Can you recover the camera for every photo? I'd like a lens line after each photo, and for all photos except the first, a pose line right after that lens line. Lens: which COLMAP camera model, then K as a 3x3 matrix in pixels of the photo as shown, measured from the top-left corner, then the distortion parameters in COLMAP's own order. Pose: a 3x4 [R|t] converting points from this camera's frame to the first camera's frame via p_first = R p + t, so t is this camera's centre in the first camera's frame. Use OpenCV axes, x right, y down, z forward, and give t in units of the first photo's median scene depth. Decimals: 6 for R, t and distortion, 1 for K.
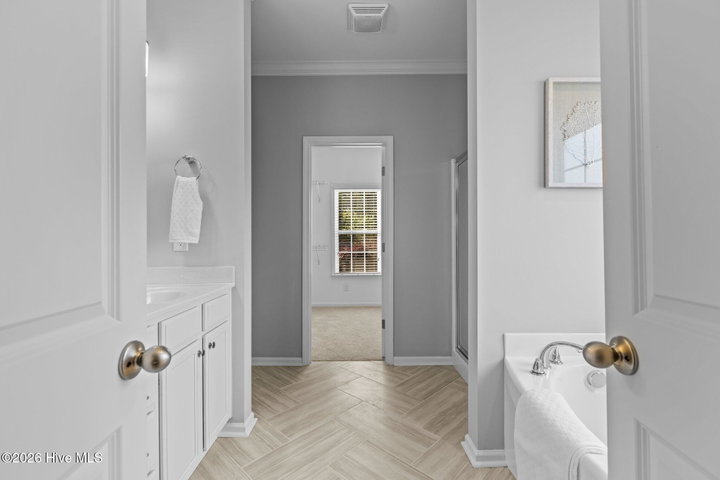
lens RADIAL K [[322.8, 0, 359.5], [0, 322.8, 238.9], [0, 0, 1]] dist [0.004158, -0.001764]
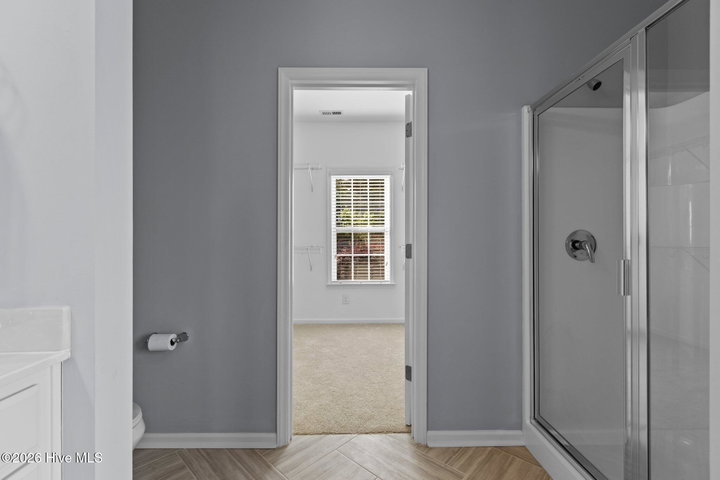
lens RADIAL K [[322.8, 0, 359.8], [0, 322.8, 239.7], [0, 0, 1]] dist [0.004158, -0.001764]
pose [[0.999942, 0.002312, 0.010529, -0.019621], [-0.002344, 0.999993, 0.003053, 0.001734], [-0.010521, -0.003078, 0.999940, 0.268357]]
